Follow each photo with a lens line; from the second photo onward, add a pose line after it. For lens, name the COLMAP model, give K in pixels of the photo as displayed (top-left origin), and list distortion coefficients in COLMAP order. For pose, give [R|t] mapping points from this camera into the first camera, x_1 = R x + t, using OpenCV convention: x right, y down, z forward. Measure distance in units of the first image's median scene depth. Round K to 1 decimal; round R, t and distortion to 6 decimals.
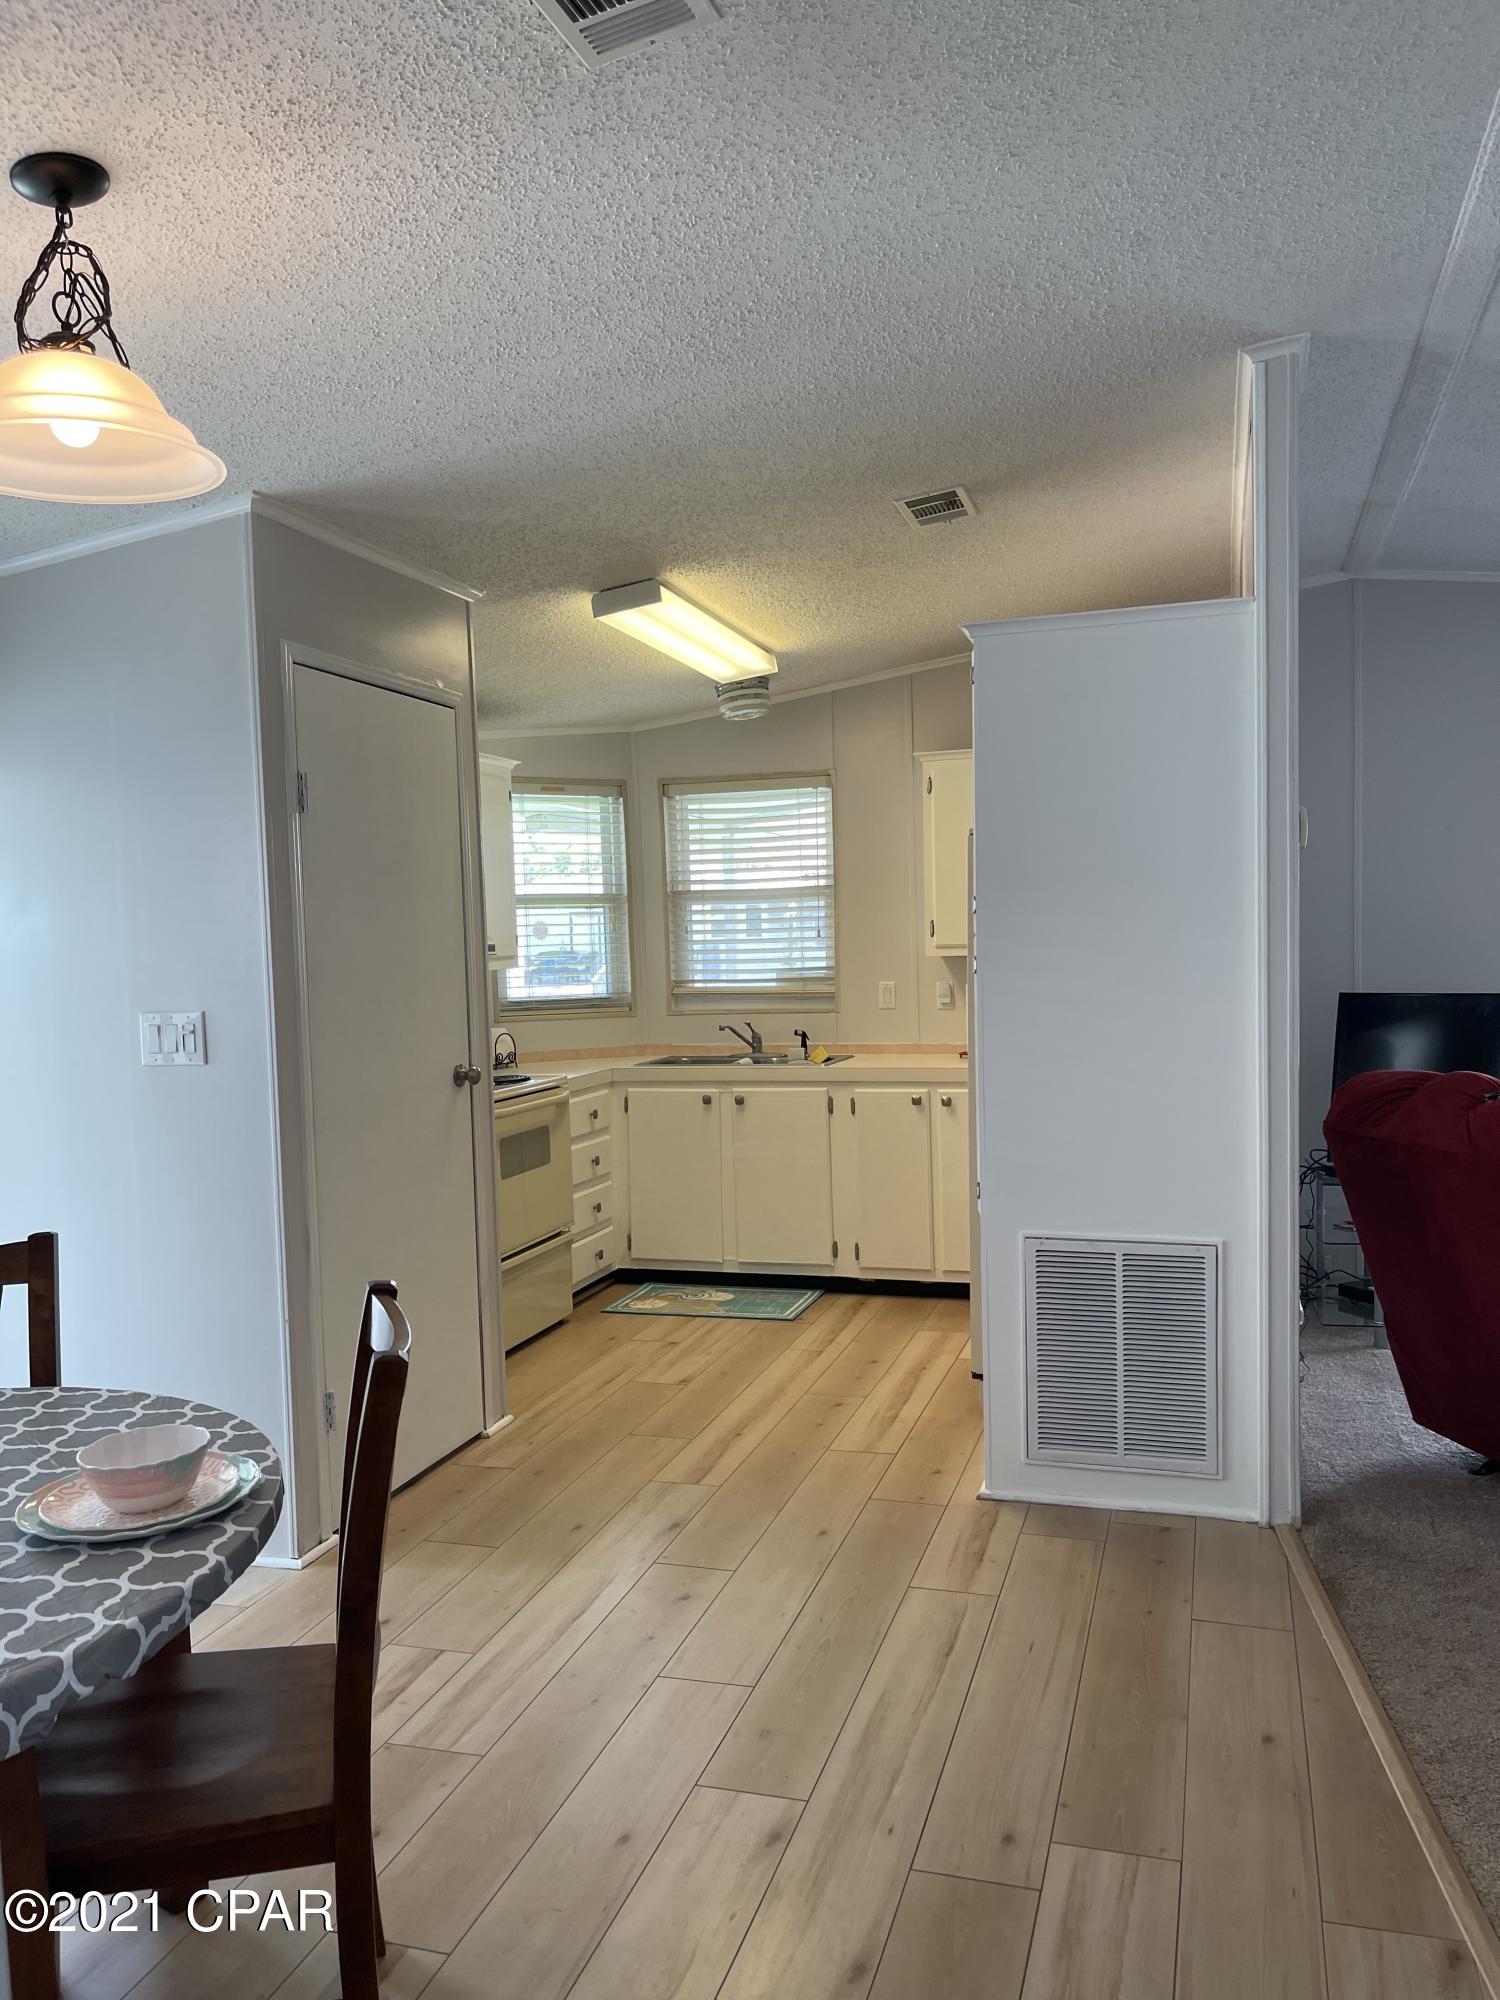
lens RADIAL K [[1483.1, 0, 748.5], [0, 1483.1, 1021.2], [0, 0, 1]] dist [0.075299, -0.121803]
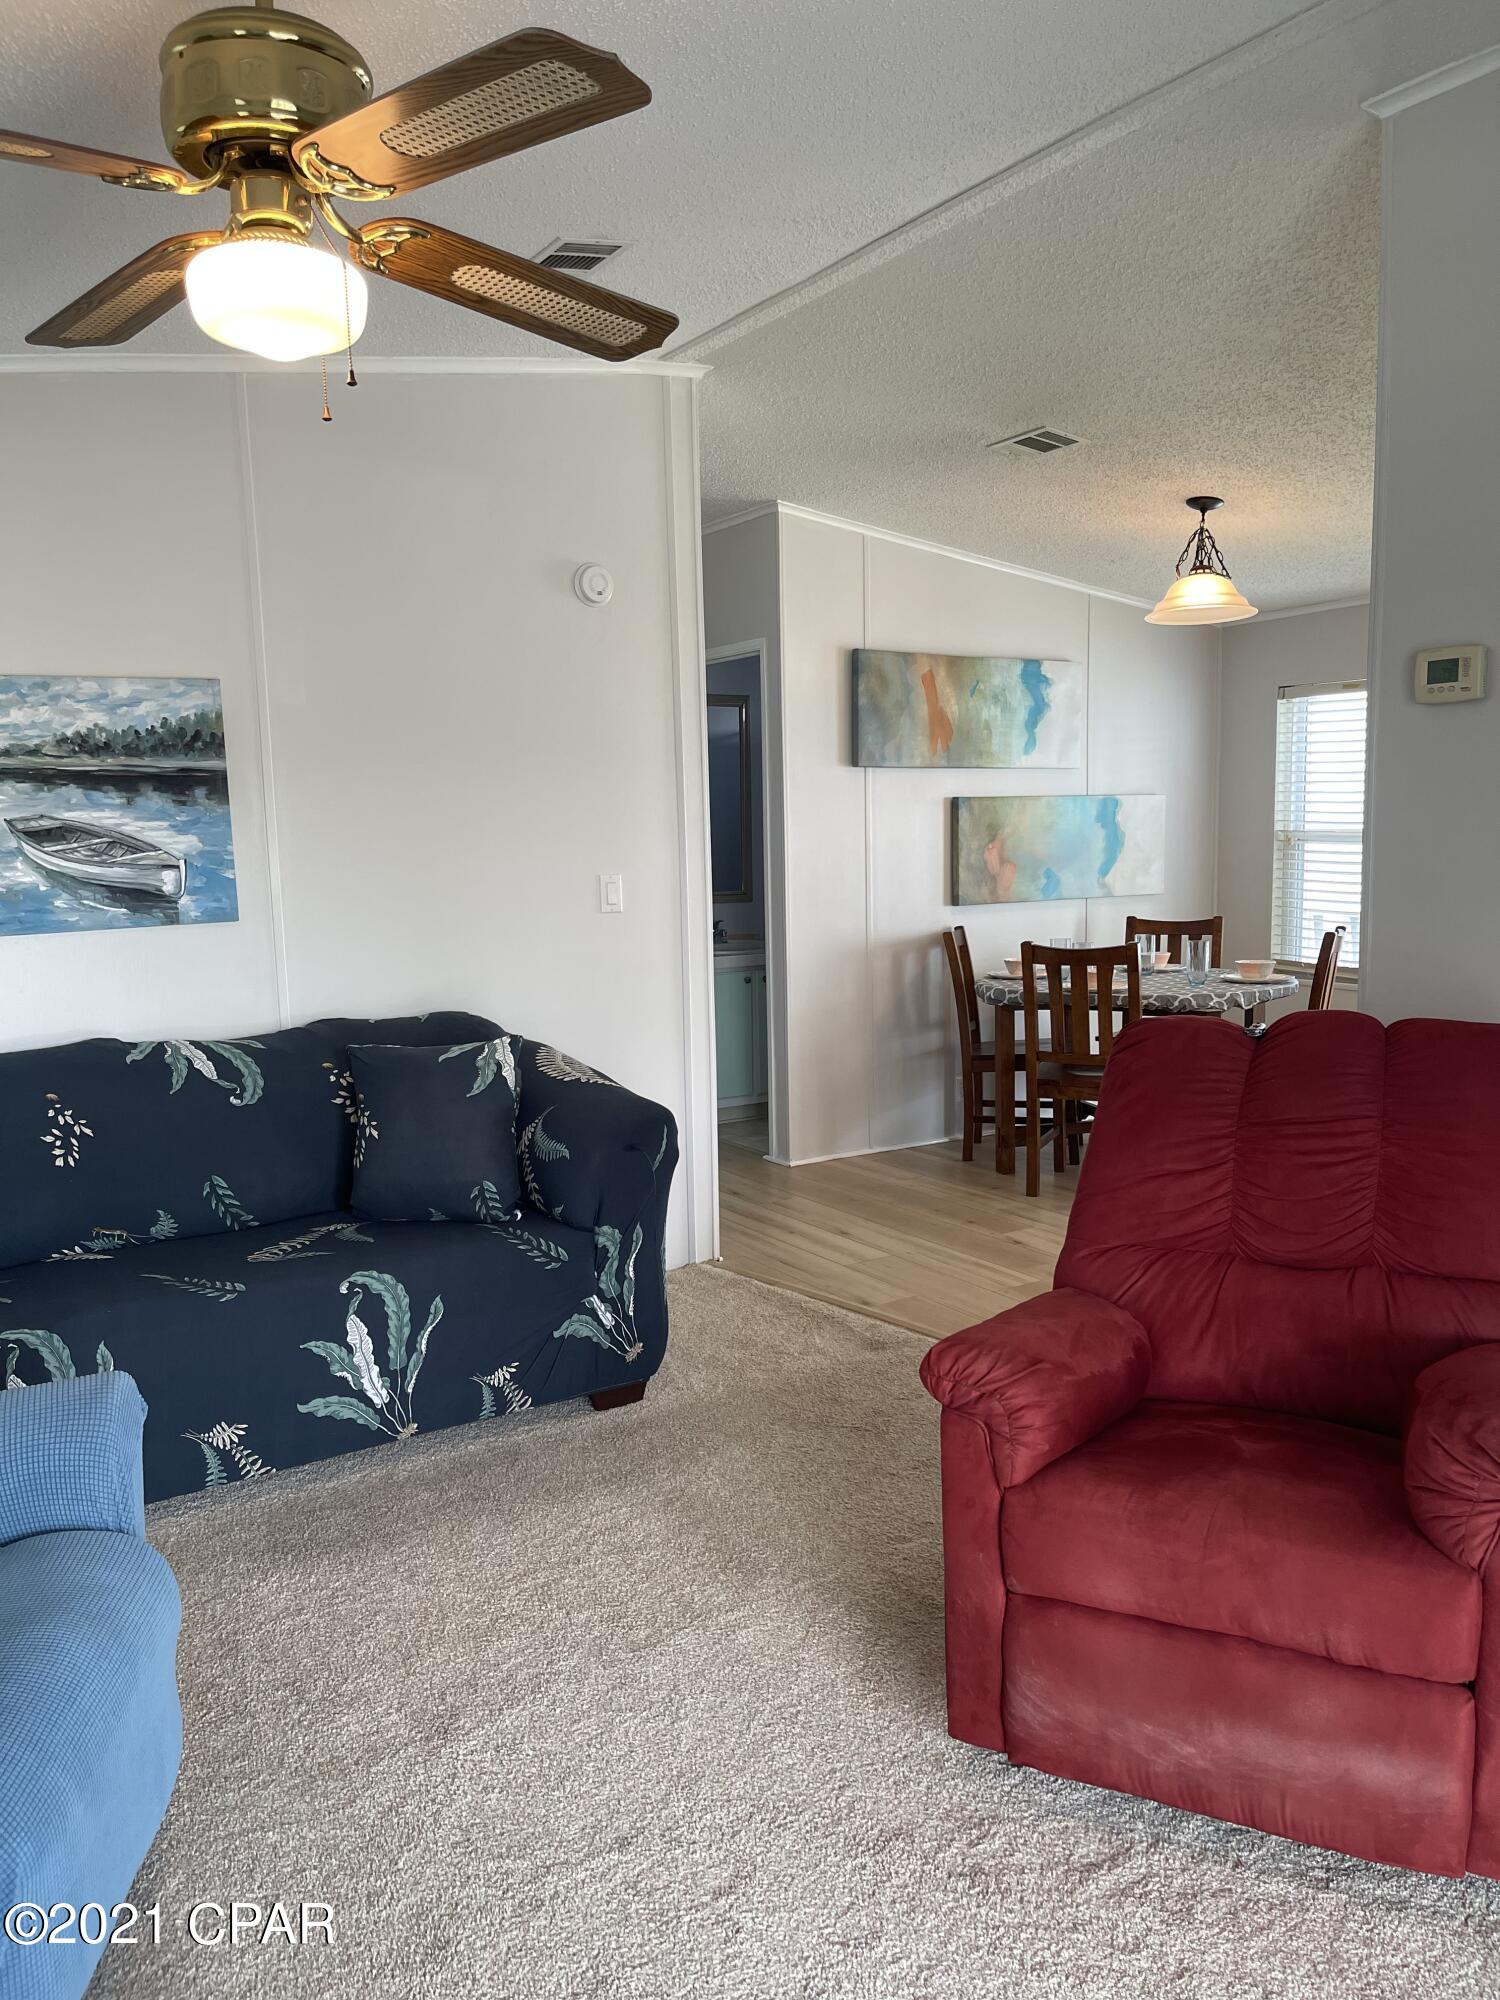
lens RADIAL K [[1514.9, 0, 749.1], [0, 1514.9, 1020.4], [0, 0, 1]] dist [0.042910, -0.051299]
pose [[-0.649509, 0.141439, -0.747083, 1.687371], [-0.002697, 0.982112, 0.188280, -0.141384], [0.760349, 0.124305, -0.637509, 1.729412]]
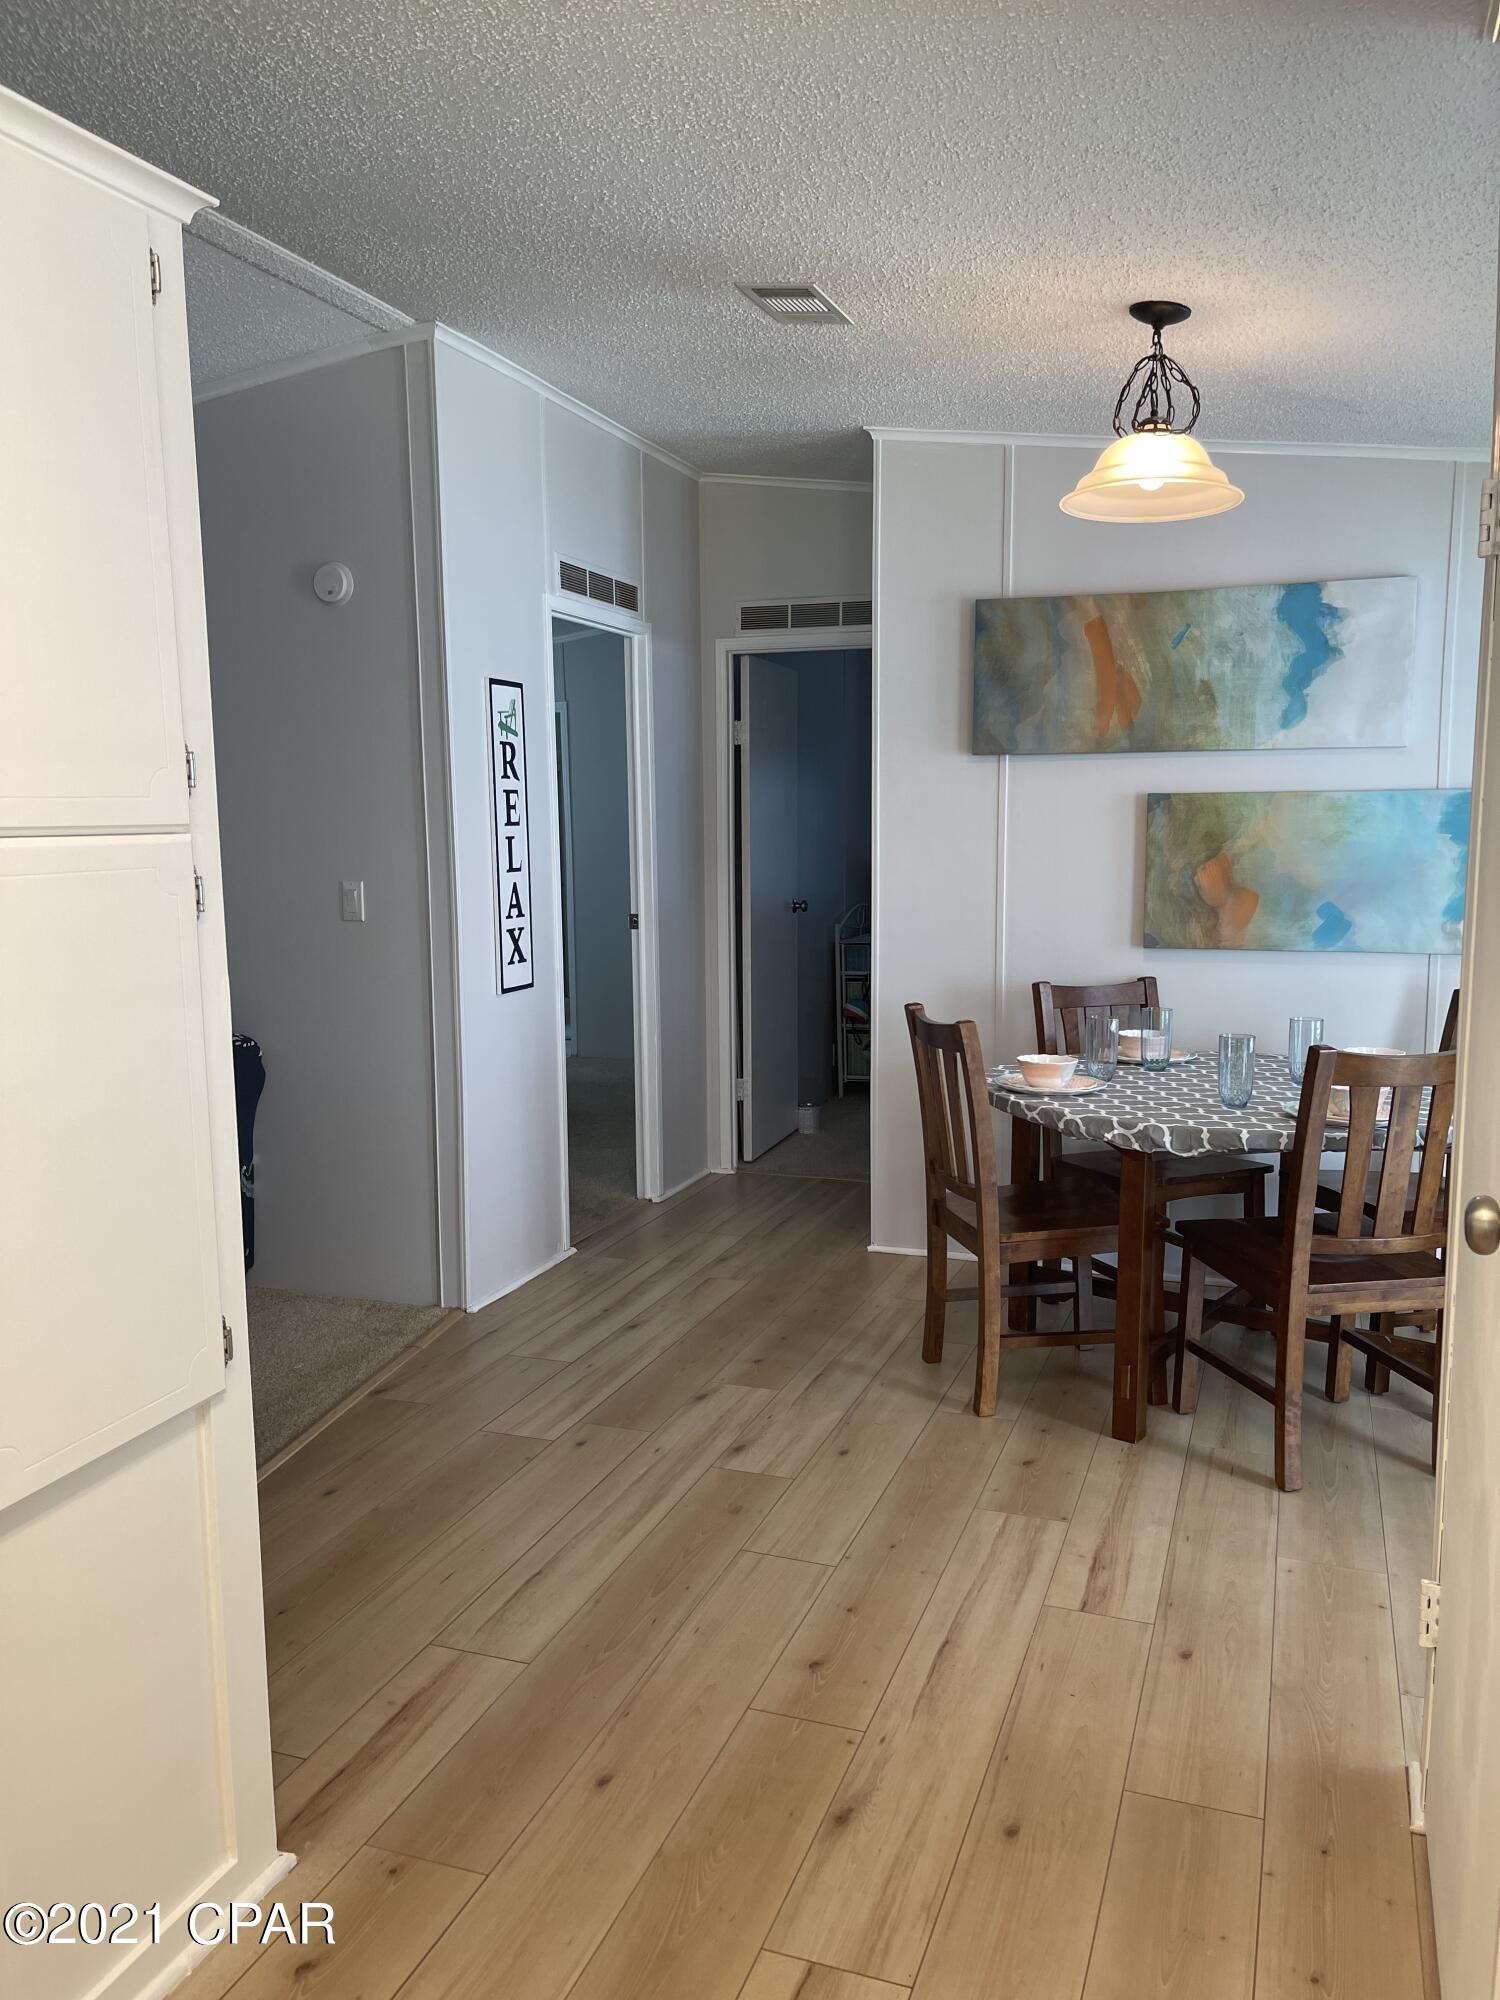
lens RADIAL K [[1514.9, 0, 749.1], [0, 1514.9, 1020.4], [0, 0, 1]] dist [0.042910, -0.051299]
pose [[-0.998099, 0.031893, 0.052729, -0.075517], [0.041062, 0.982227, 0.183153, -0.116775], [-0.045950, 0.184970, -0.981669, 2.145069]]
